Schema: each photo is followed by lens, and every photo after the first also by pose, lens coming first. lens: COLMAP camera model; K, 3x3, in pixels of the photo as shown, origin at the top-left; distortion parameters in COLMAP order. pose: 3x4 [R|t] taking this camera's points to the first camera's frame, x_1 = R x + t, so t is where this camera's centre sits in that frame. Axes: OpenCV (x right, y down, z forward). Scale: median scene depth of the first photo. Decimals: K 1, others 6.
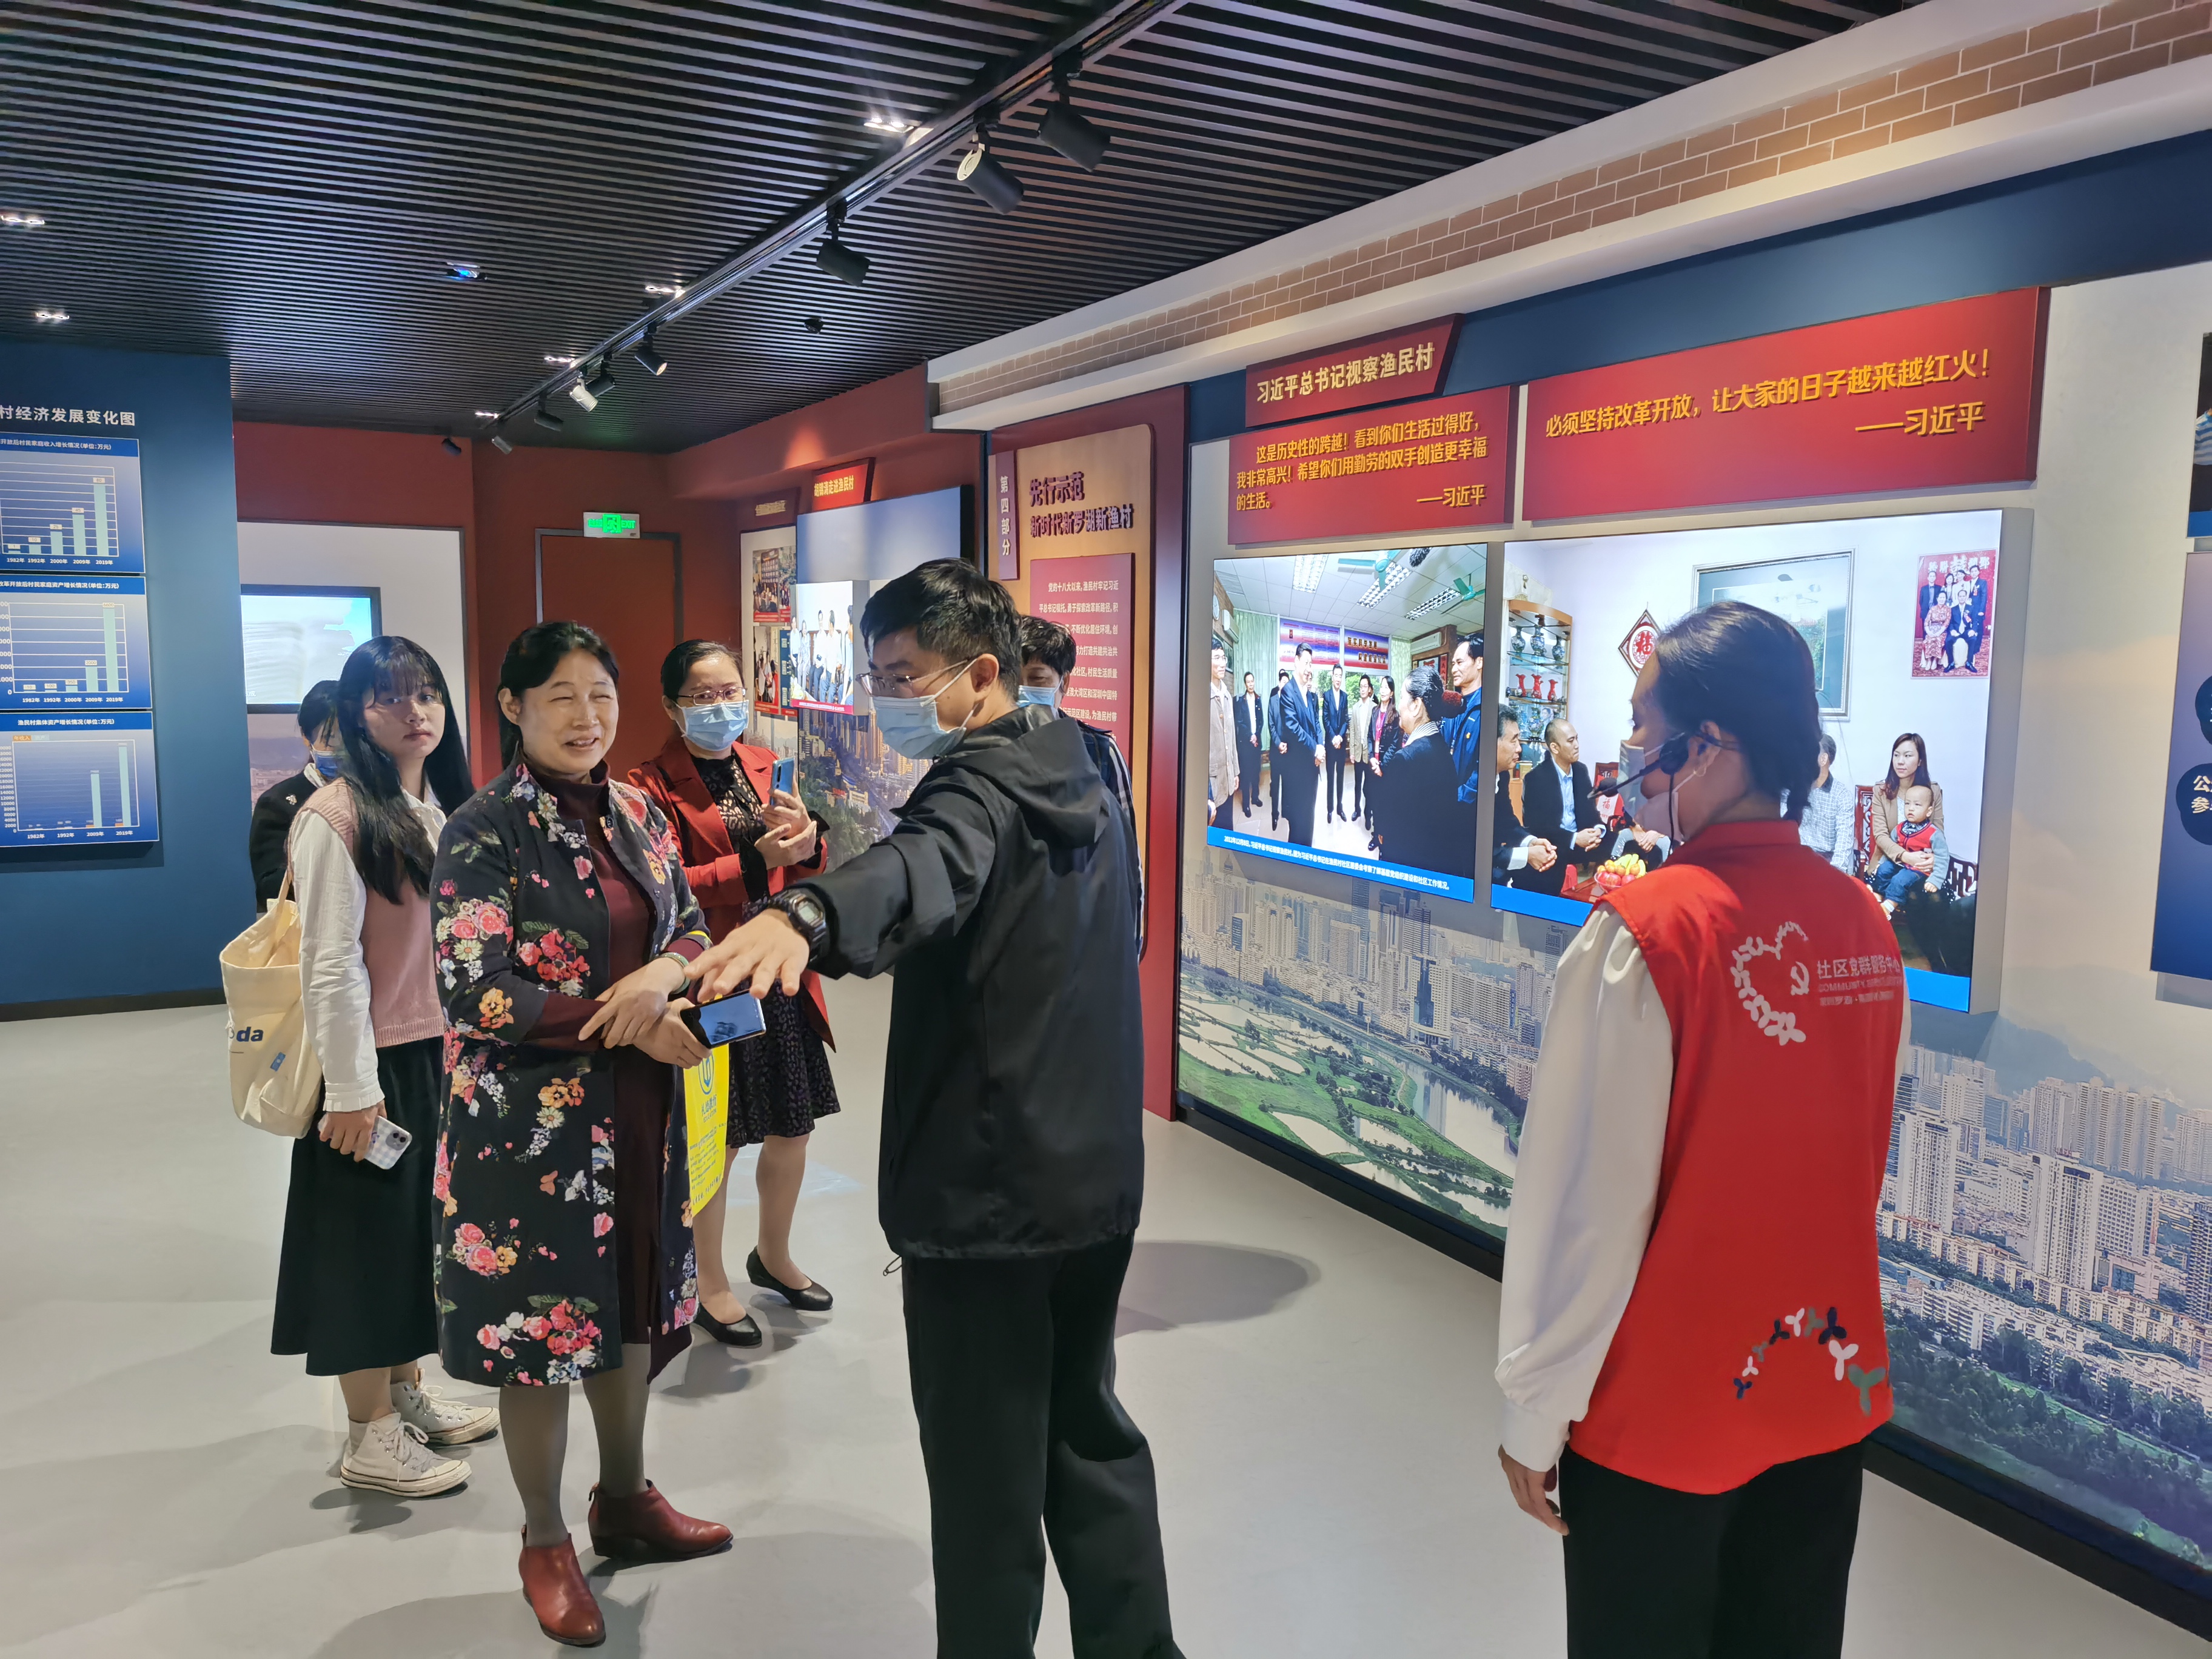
lens RADIAL K [[1674.8, 0, 1106.0], [0, 1674.8, 829.5], [0, 0, 1]] dist [-0.047032, -0.002093]
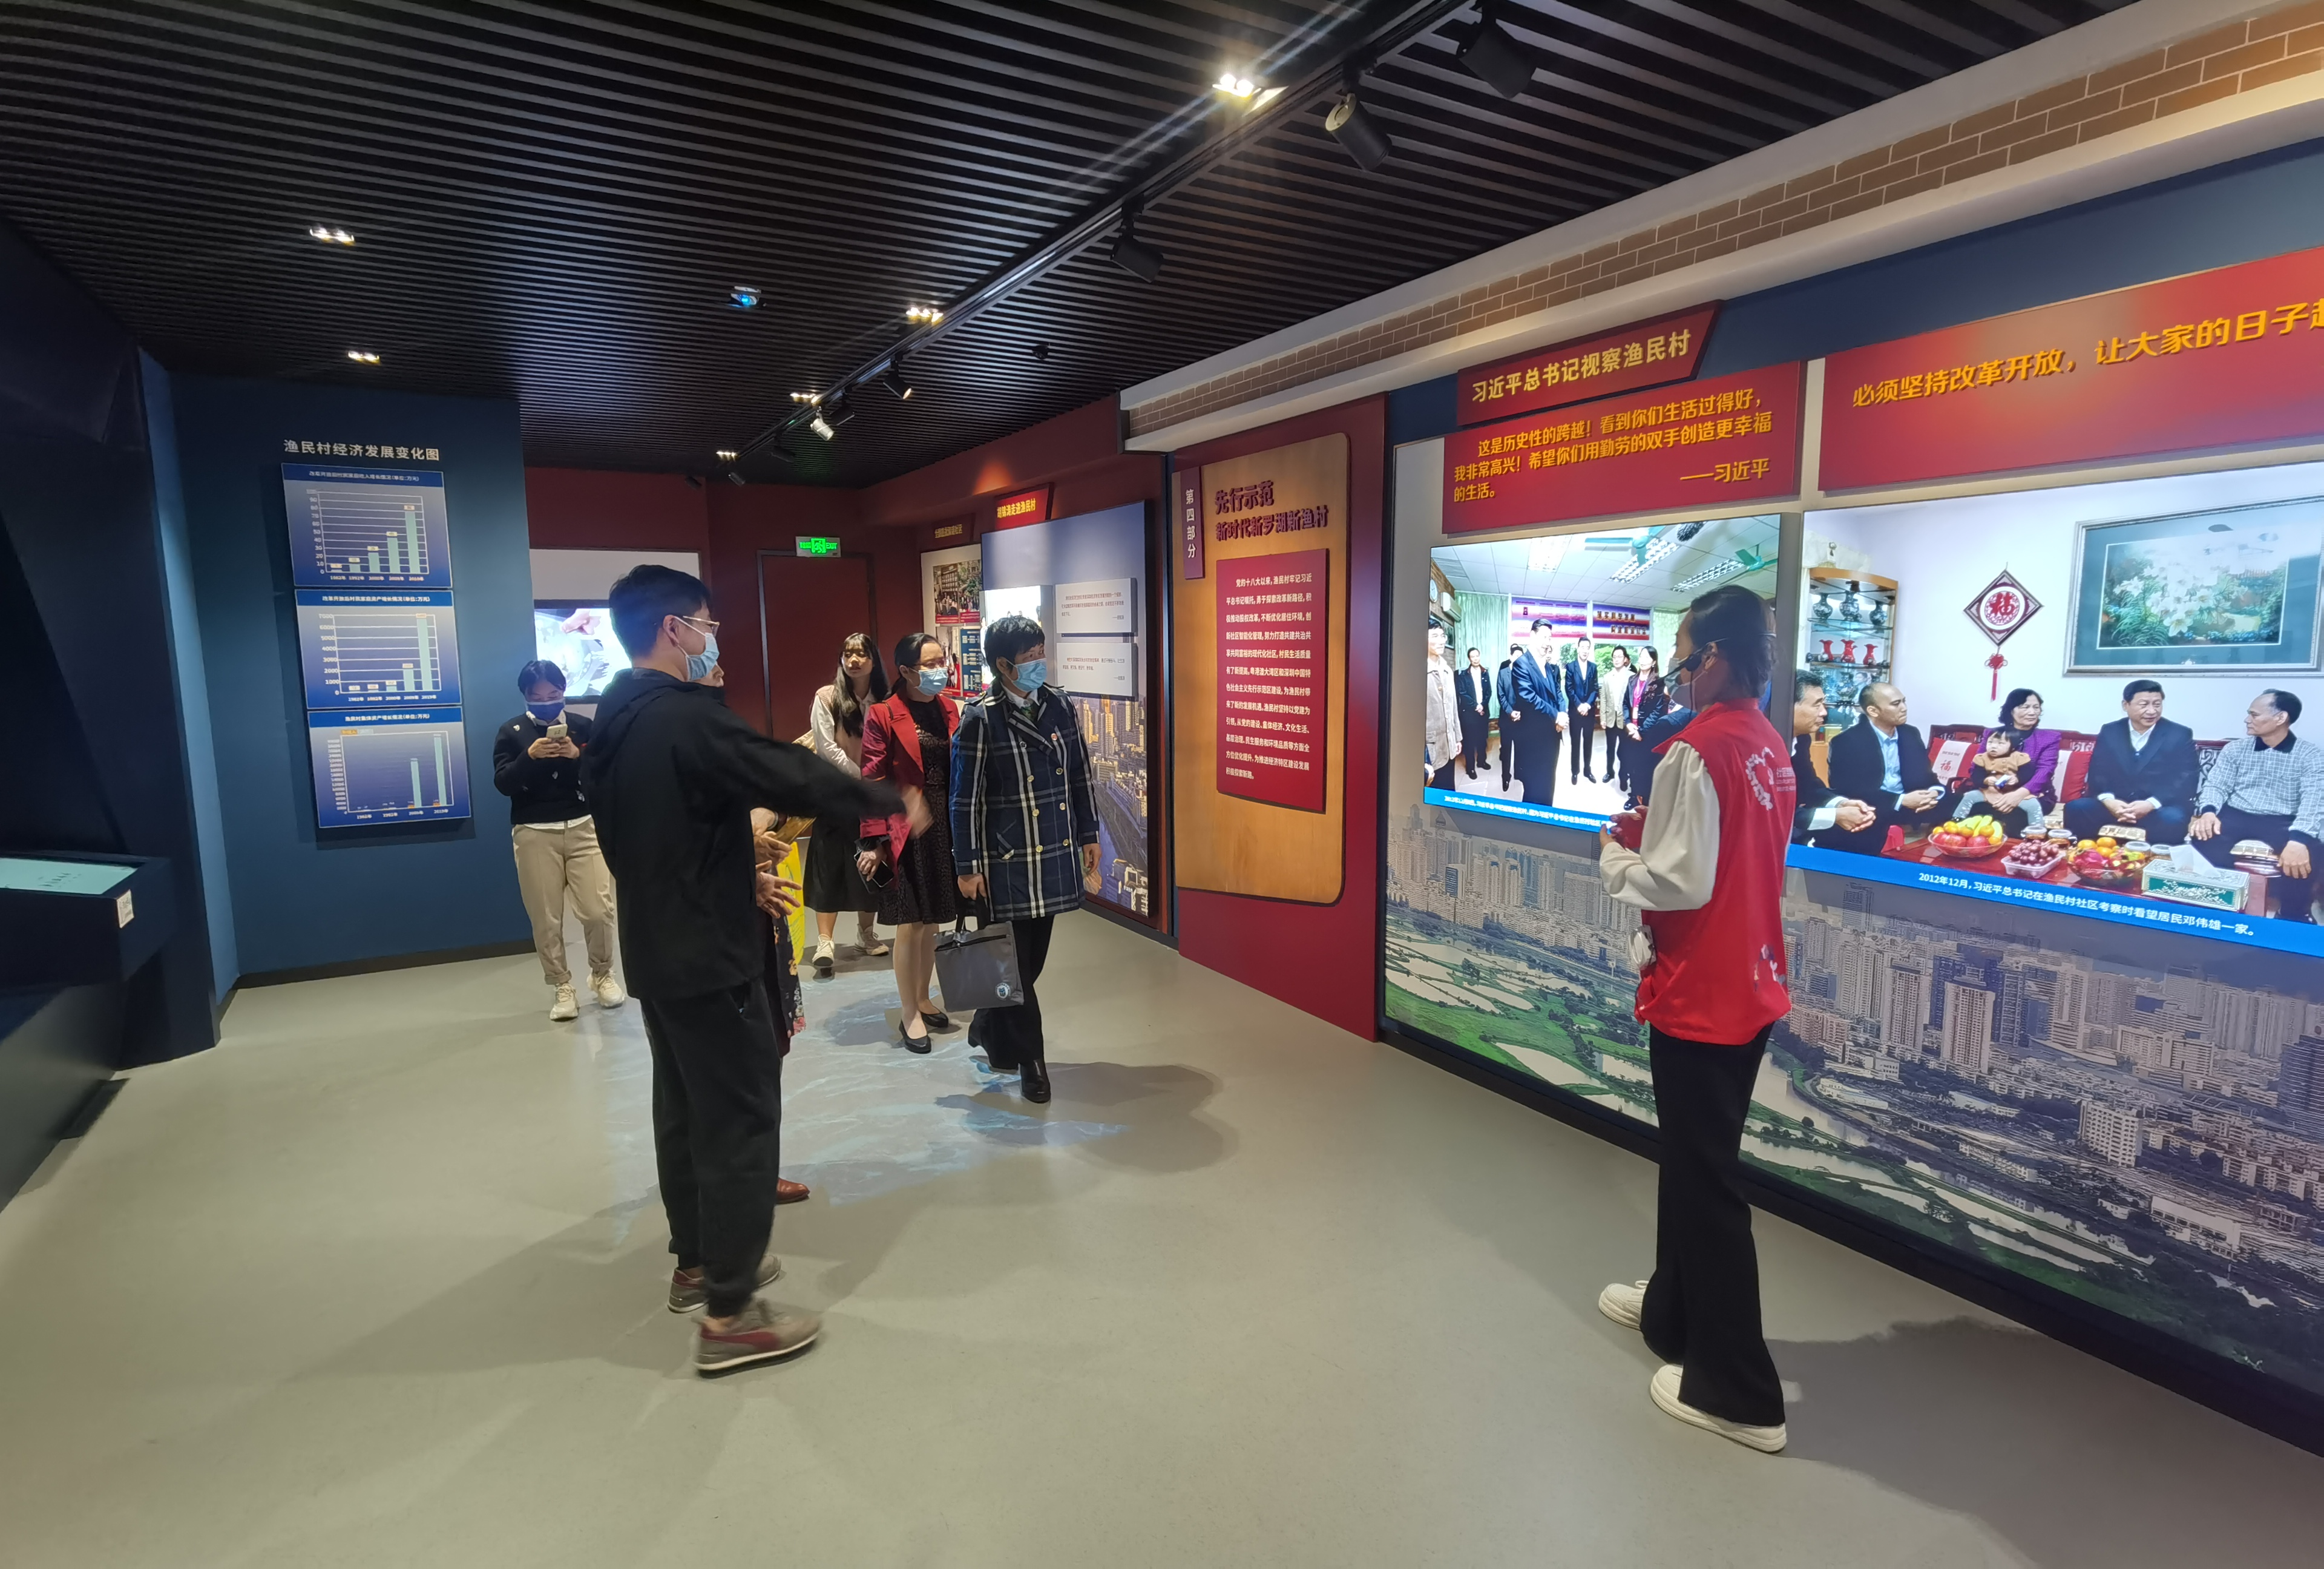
lens RADIAL K [[1212.7, 0, 1153.3], [0, 1212.7, 791.1], [0, 0, 1]] dist [-0.034176, 0.000662]
pose [[0.999671, -0.025049, 0.005455, -0.140341], [0.024969, 0.999588, 0.014163, -0.017052], [-0.005807, -0.014022, 0.999885, 0.216034]]
